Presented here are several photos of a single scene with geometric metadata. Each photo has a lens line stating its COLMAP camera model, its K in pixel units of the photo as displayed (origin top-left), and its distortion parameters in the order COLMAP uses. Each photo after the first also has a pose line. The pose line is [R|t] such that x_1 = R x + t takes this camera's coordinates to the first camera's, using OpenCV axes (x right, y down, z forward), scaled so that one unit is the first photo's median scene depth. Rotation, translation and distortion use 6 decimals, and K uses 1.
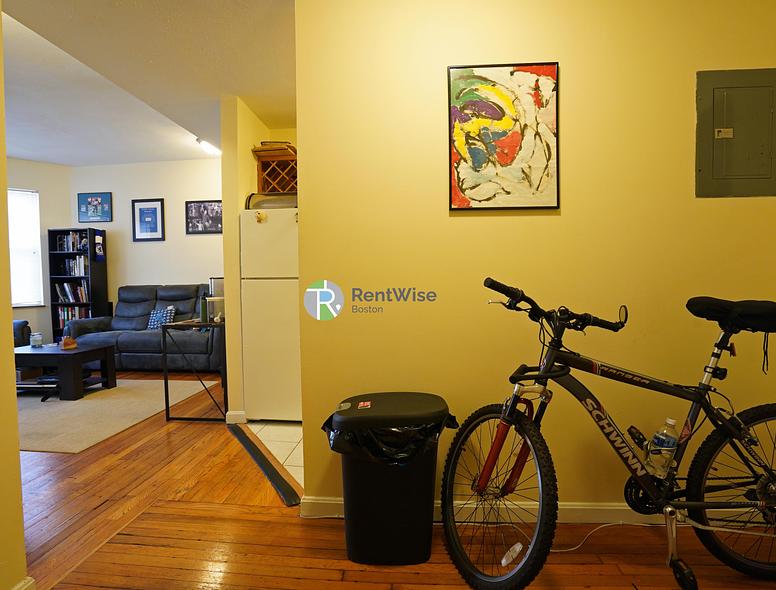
lens RADIAL K [[418.6, 0, 389.5], [0, 418.6, 299.4], [0, 0, 1]] dist [-0.053003, 0.020445]
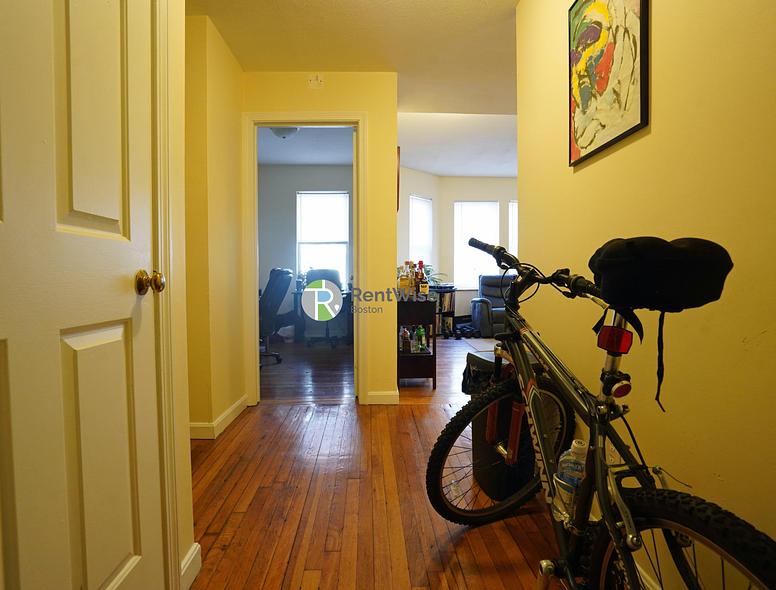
lens RADIAL K [[418.6, 0, 389.1], [0, 418.6, 299.3], [0, 0, 1]] dist [-0.053003, 0.020445]
pose [[0.102026, 0.055891, -0.993210, 0.341387], [-0.037952, 0.997912, 0.052257, 0.015204], [0.994058, 0.032363, 0.103934, 0.171890]]
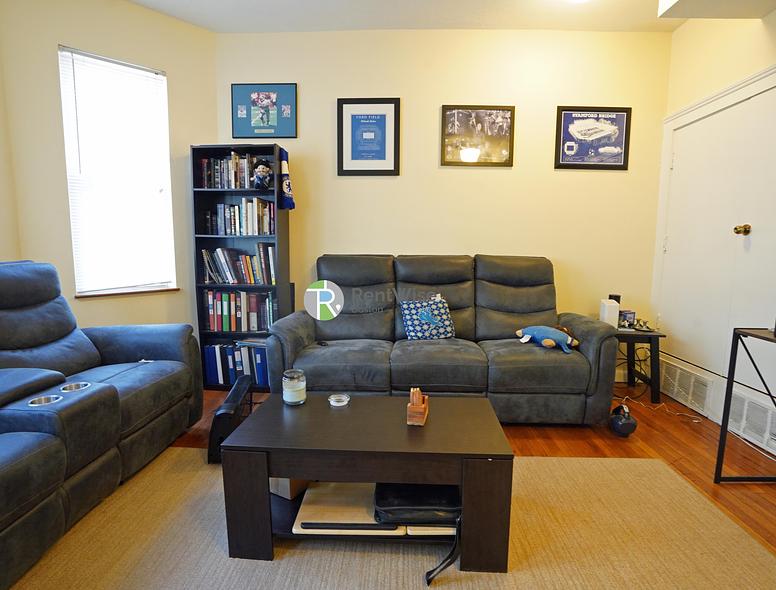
lens RADIAL K [[418.6, 0, 390.6], [0, 418.6, 296.1], [0, 0, 1]] dist [-0.053003, 0.020445]
pose [[0.998136, 0.012564, 0.059722, -0.603713], [-0.016969, 0.997126, 0.073834, -0.021165], [-0.058623, -0.074709, 0.995481, 0.435035]]
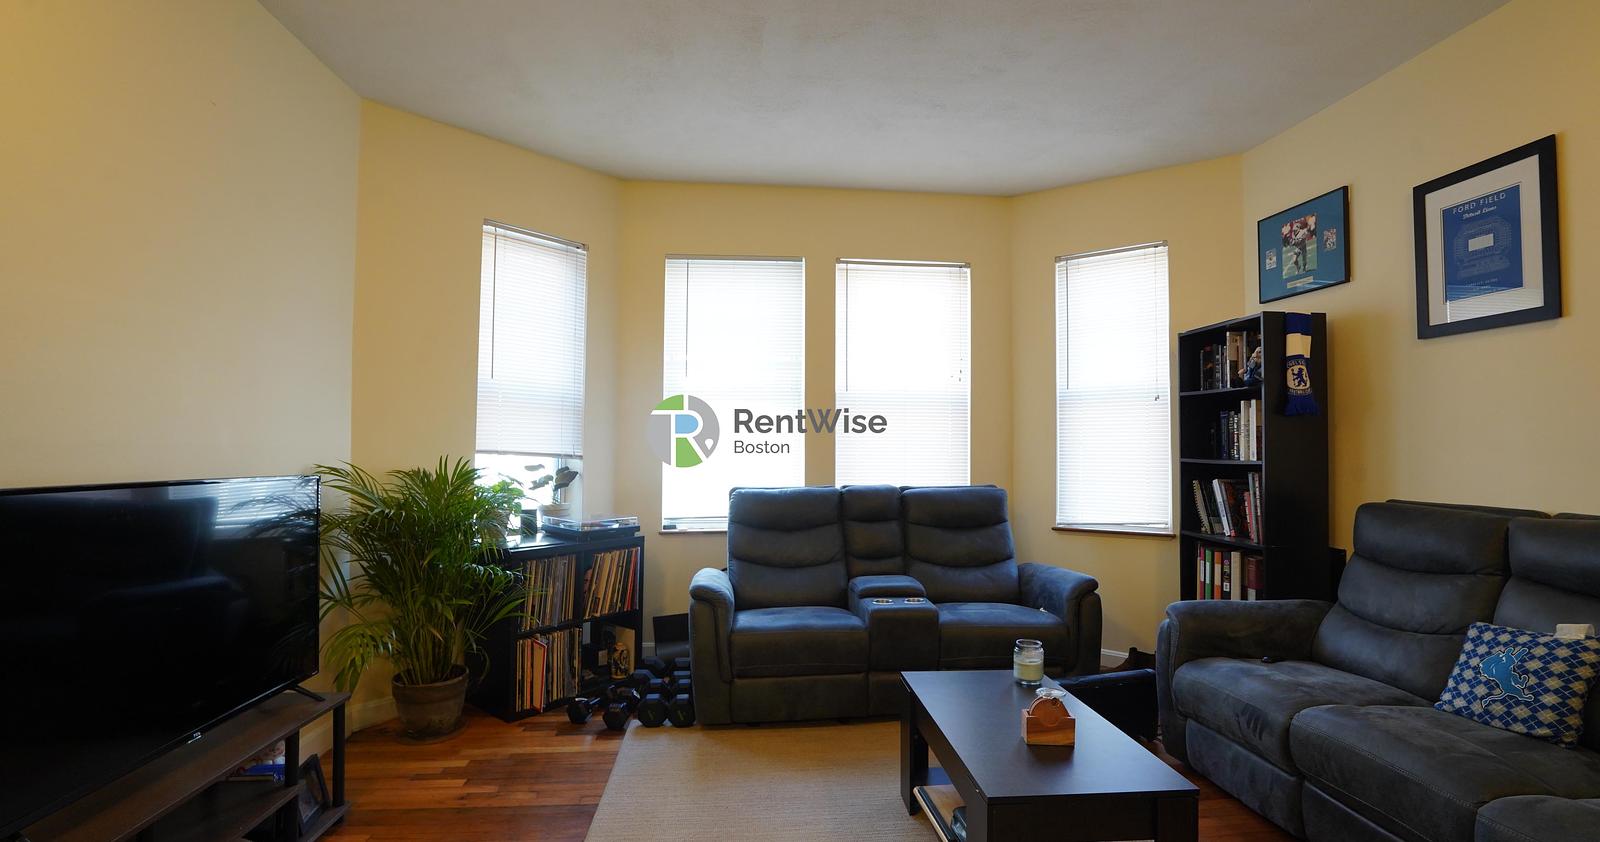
lens RADIAL K [[745.6, 0, 783.9], [0, 745.6, 419.9], [0, 0, 1]] dist [-0.038902, 0.011364]
pose [[0.174861, -0.023445, -0.984314, -0.233293], [-0.052515, 0.998071, -0.033102, -0.051095], [0.983192, 0.057479, 0.173292, 0.525048]]
